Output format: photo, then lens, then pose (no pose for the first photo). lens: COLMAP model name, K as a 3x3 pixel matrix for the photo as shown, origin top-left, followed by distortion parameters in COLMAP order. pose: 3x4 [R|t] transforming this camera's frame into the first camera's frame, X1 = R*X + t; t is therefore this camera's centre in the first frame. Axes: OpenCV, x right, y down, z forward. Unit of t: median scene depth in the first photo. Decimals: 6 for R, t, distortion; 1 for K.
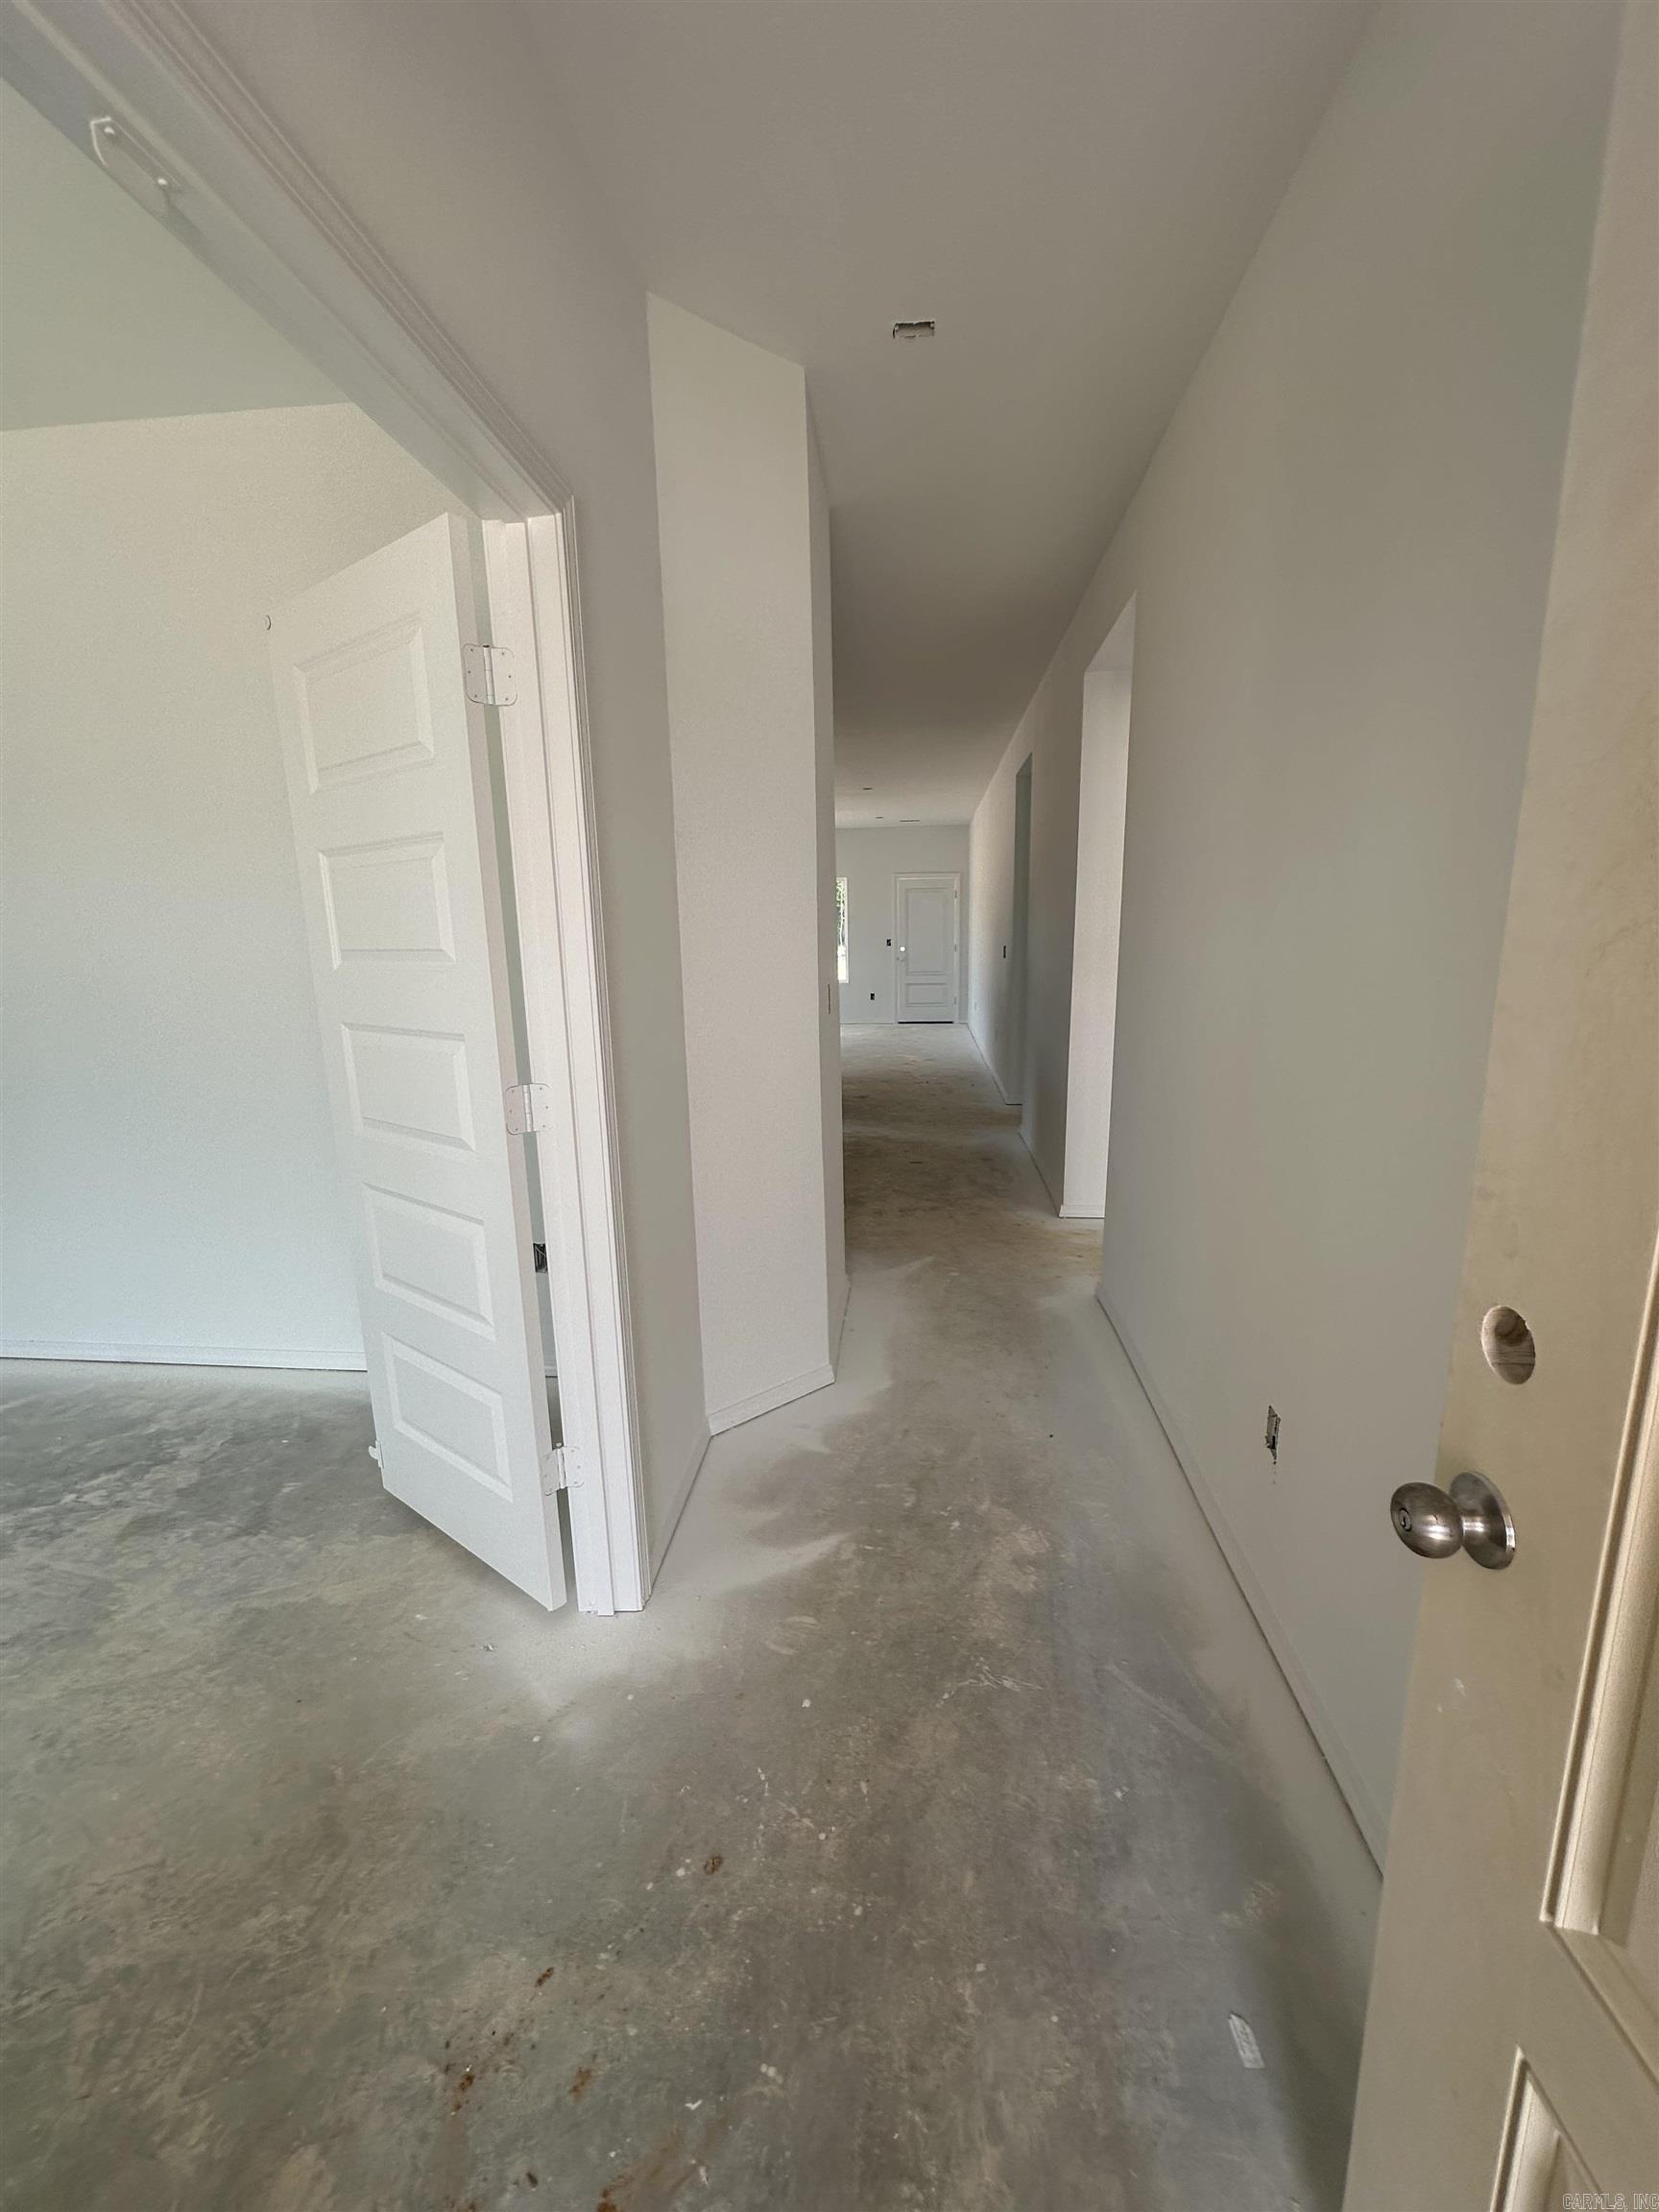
lens RADIAL K [[886.0, 0, 834.7], [0, 886.0, 1108.0], [0, 0, 1]] dist [0.000334, -0.000111]
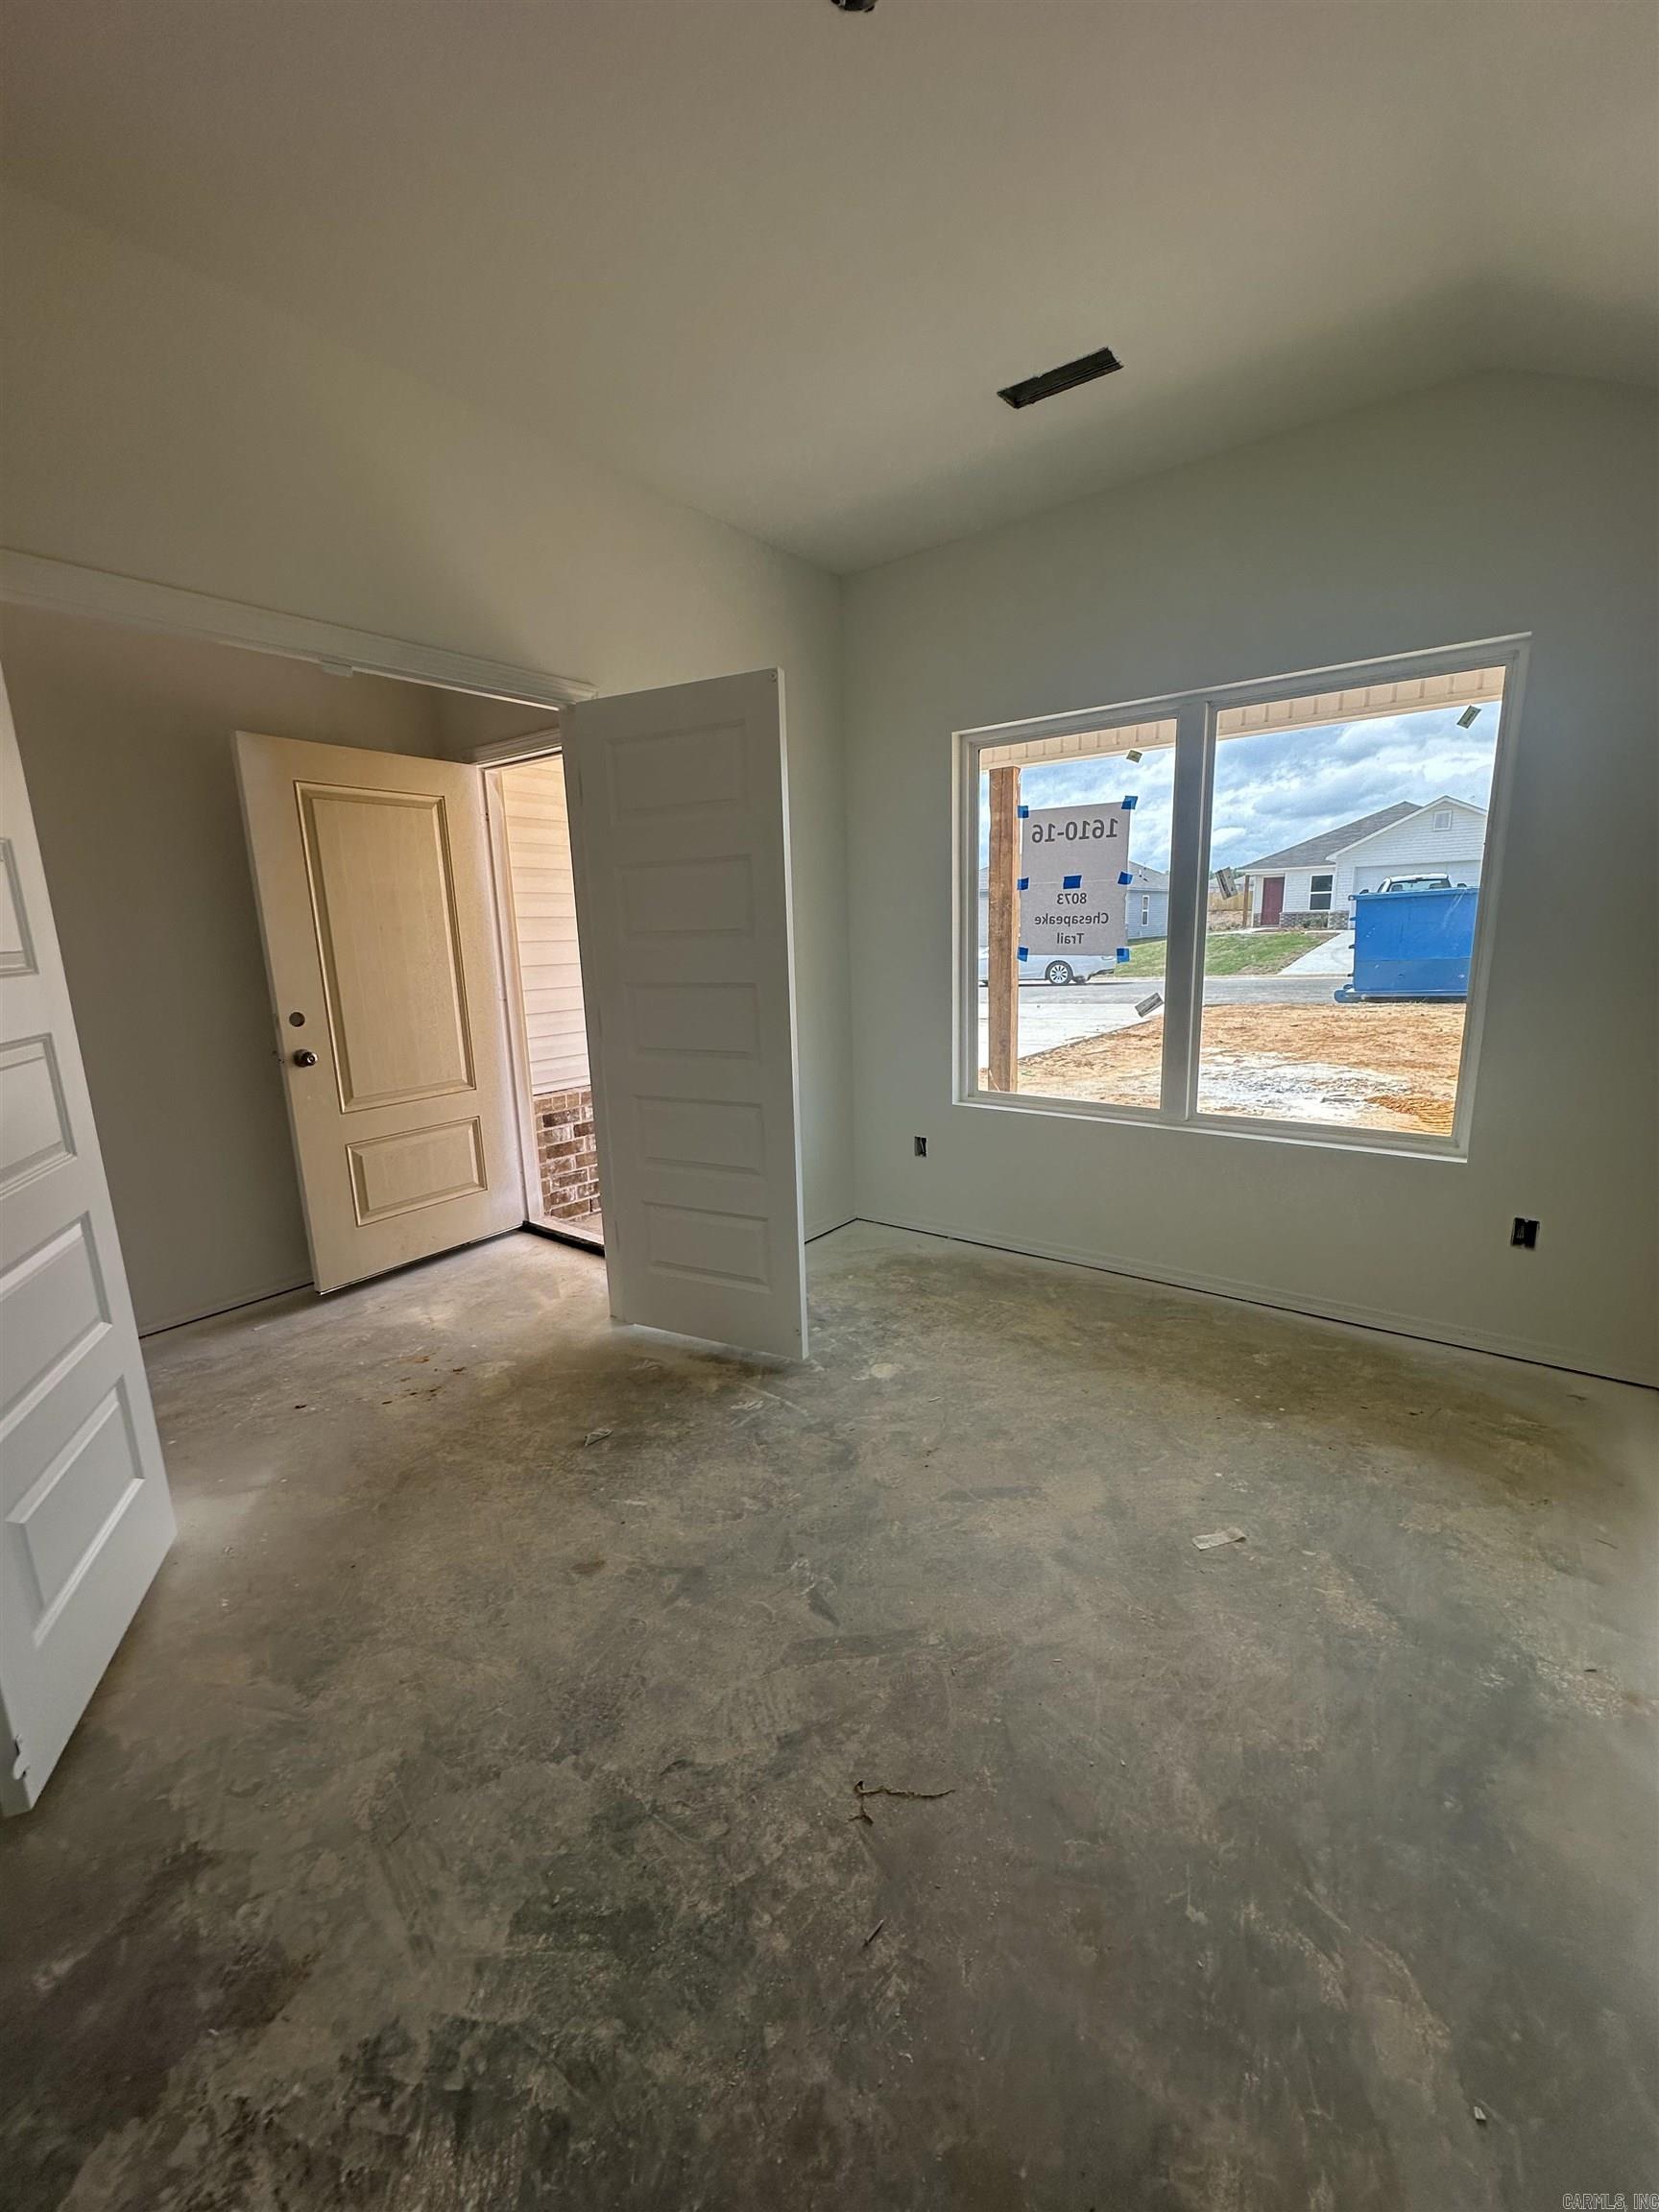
lens RADIAL K [[886.0, 0, 830.4], [0, 886.0, 1103.6], [0, 0, 1]] dist [0.000334, -0.000111]
pose [[-0.845482, -0.061794, 0.530417, -1.493580], [0.150173, 0.925682, 0.347218, -0.198076], [-0.512454, 0.373221, -0.773368, 1.163468]]
